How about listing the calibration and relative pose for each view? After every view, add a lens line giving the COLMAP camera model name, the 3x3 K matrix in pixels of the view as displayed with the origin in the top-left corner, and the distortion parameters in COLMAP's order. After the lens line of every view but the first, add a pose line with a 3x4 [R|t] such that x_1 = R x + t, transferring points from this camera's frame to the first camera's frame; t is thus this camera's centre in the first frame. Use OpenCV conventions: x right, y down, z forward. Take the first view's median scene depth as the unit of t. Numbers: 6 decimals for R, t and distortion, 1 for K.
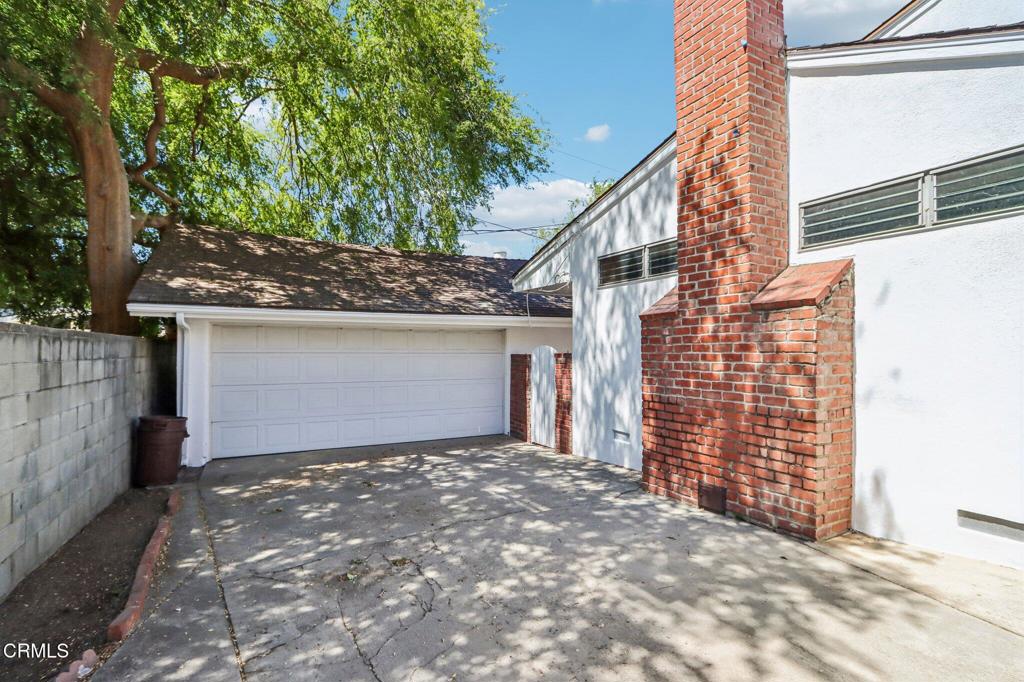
lens RADIAL K [[475.3, 0, 514.3], [0, 475.3, 343.8], [0, 0, 1]] dist [-0.019127, 0.002215]
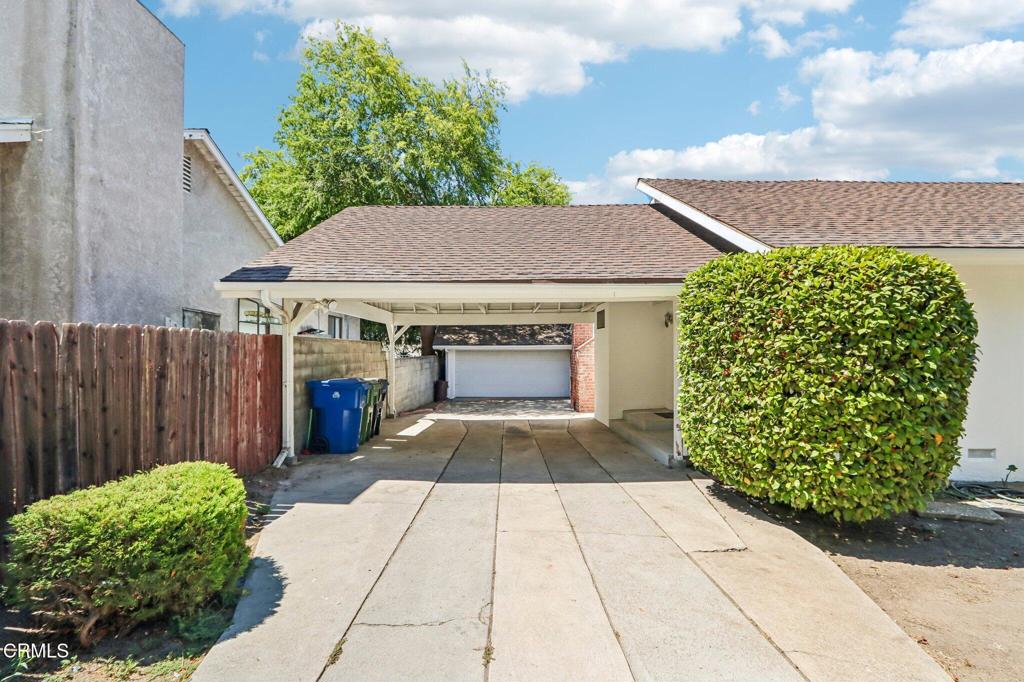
lens RADIAL K [[475.3, 0, 510.0], [0, 475.3, 348.2], [0, 0, 1]] dist [-0.019127, 0.002215]
pose [[0.878039, -0.010372, -0.478476, 1.066369], [0.008836, 0.999946, -0.005460, -0.038452], [0.478507, 0.000566, 0.878084, -1.427912]]
